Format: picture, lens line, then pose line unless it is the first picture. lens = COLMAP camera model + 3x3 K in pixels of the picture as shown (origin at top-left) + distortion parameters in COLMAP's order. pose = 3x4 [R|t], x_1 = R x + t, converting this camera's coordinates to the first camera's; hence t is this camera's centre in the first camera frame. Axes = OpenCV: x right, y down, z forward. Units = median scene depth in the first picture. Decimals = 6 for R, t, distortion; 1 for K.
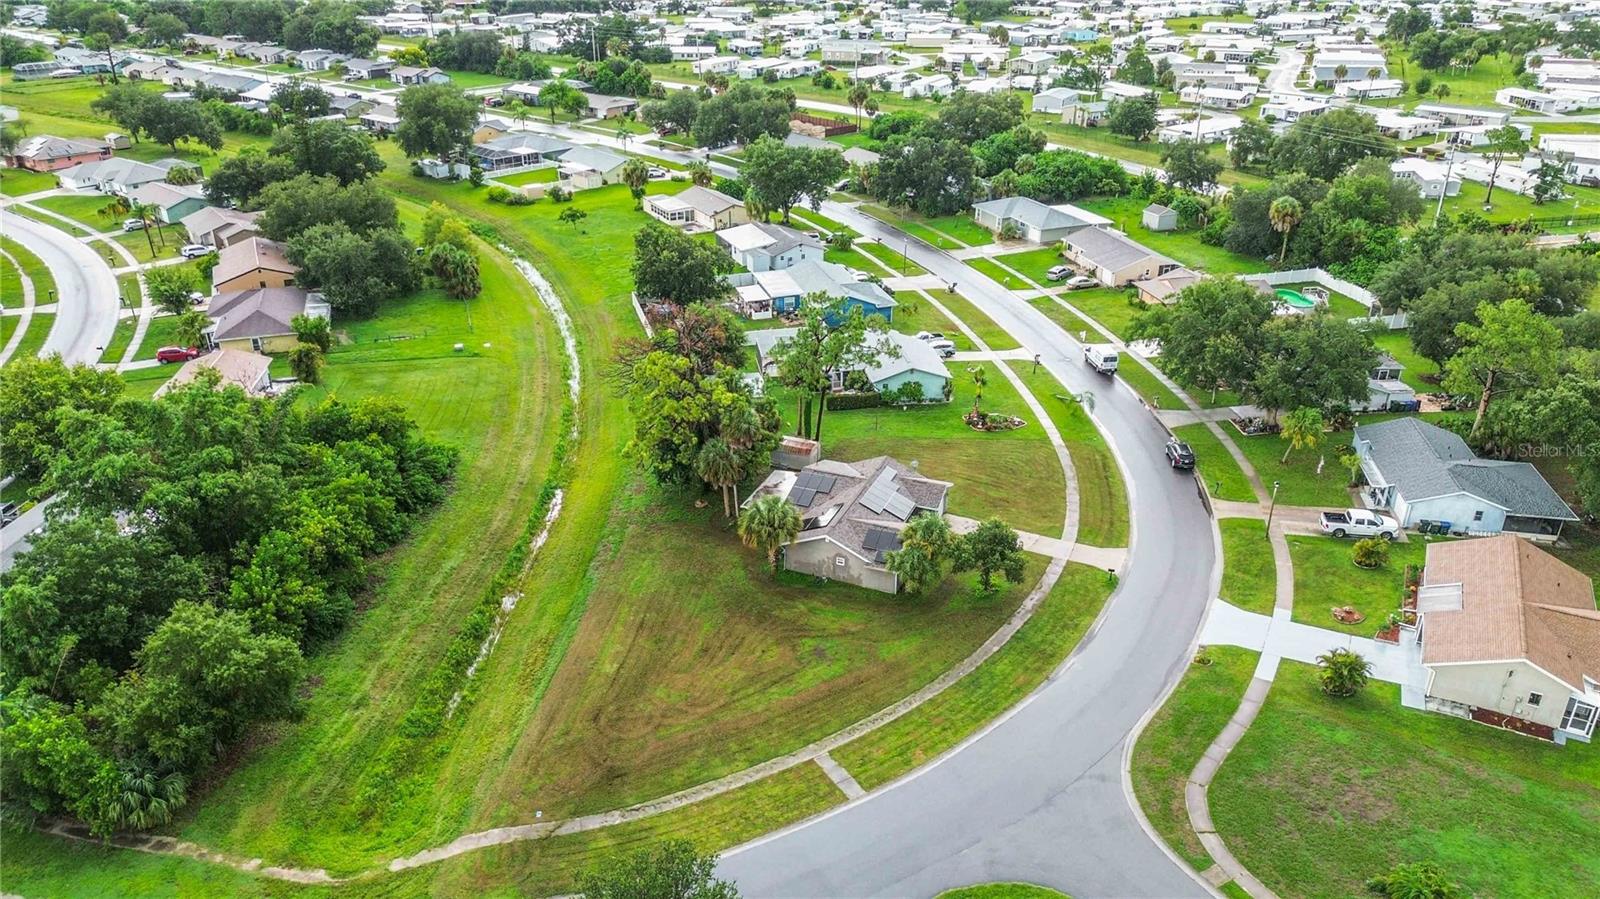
lens RADIAL K [[1126.8, 0, 800.2], [0, 1126.8, 454.9], [0, 0, 1]] dist [0.080582, -0.079741]
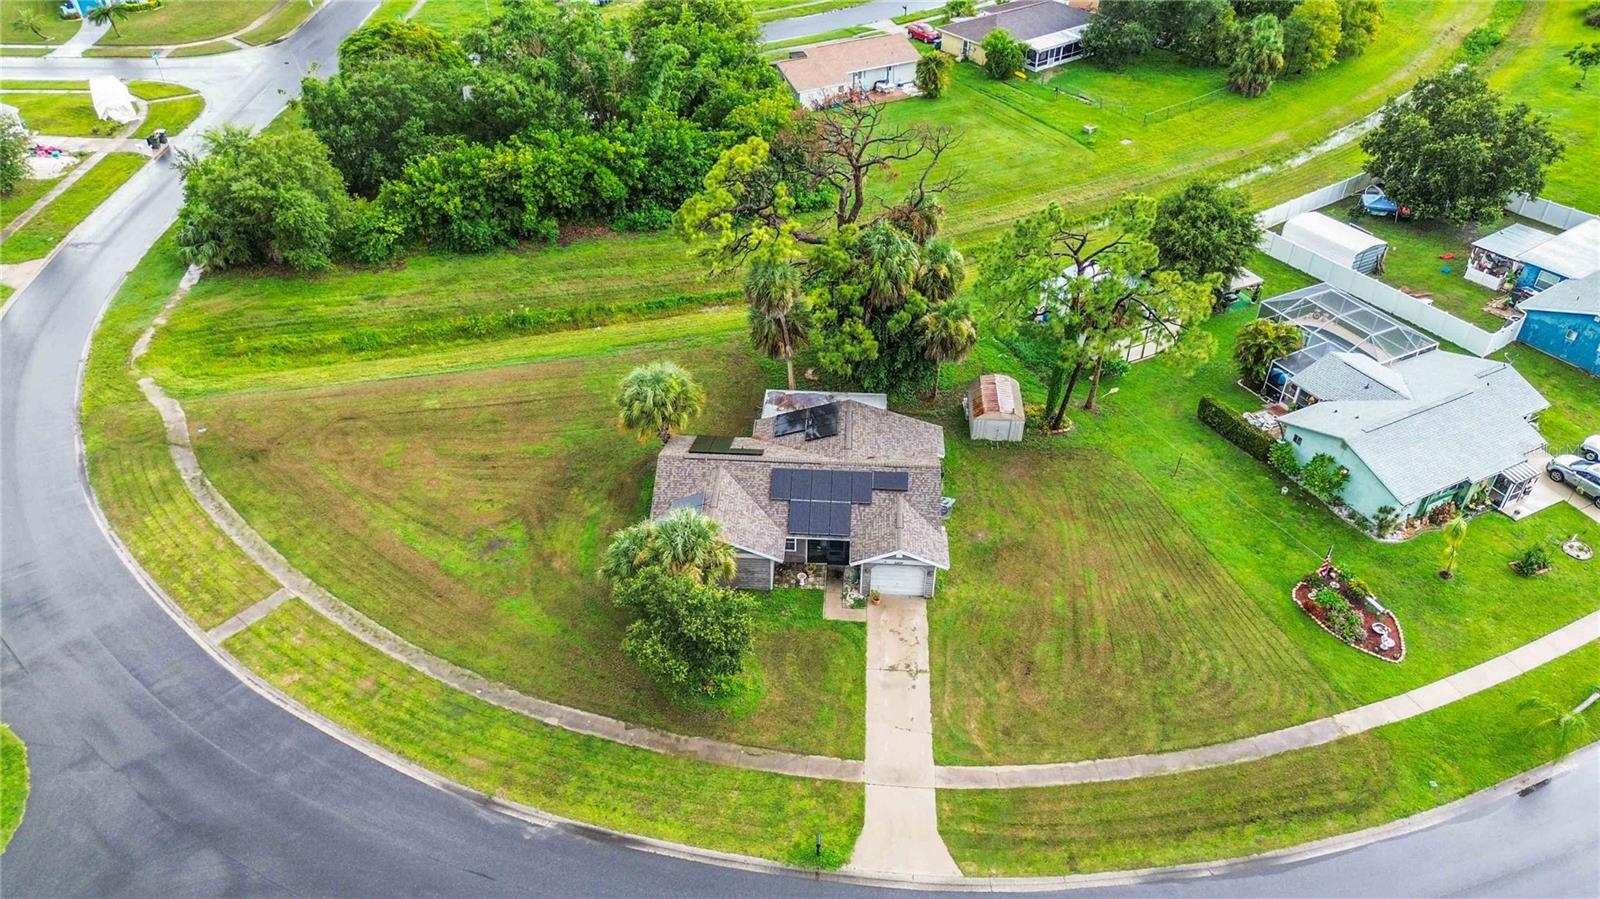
lens RADIAL K [[1126.8, 0, 800.2], [0, 1126.8, 454.9], [0, 0, 1]] dist [0.080582, -0.079741]
pose [[0.325773, 0.573553, -0.751604, 0.365723], [-0.417324, 0.800569, 0.430034, -0.168850], [0.848359, 0.173569, 0.500161, 0.459134]]
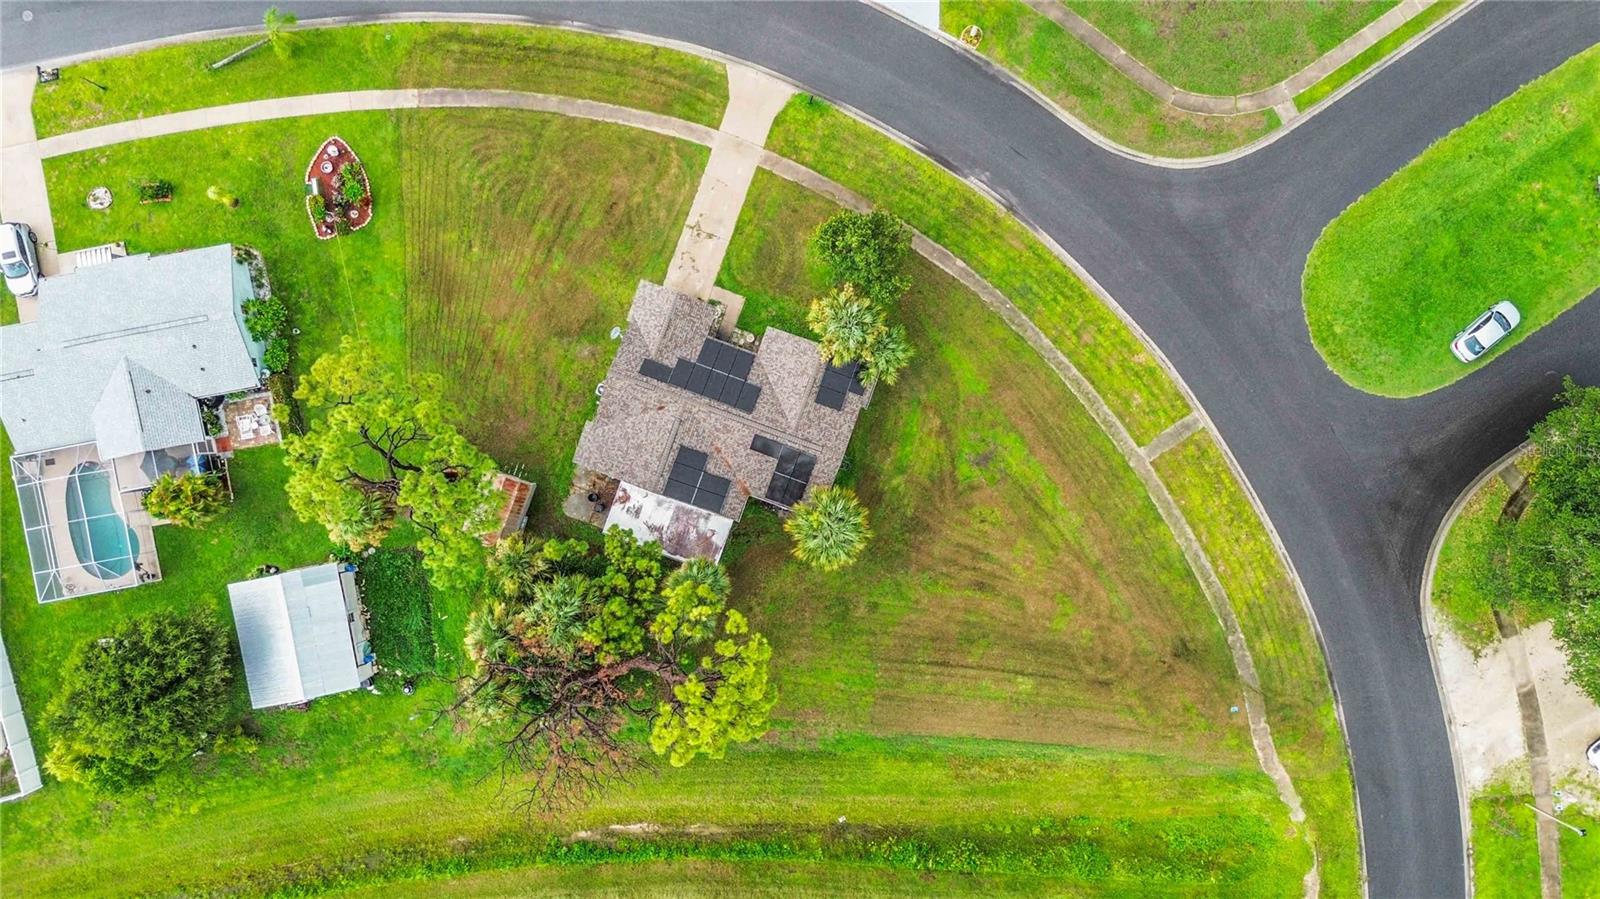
lens RADIAL K [[1126.8, 0, 800.2], [0, 1126.8, 454.9], [0, 0, 1]] dist [0.080582, -0.079741]
pose [[-0.037572, -0.999100, -0.019695, 0.025780], [0.436919, -0.034150, 0.898852, -0.412292], [-0.898716, 0.025167, 0.437809, 0.431979]]
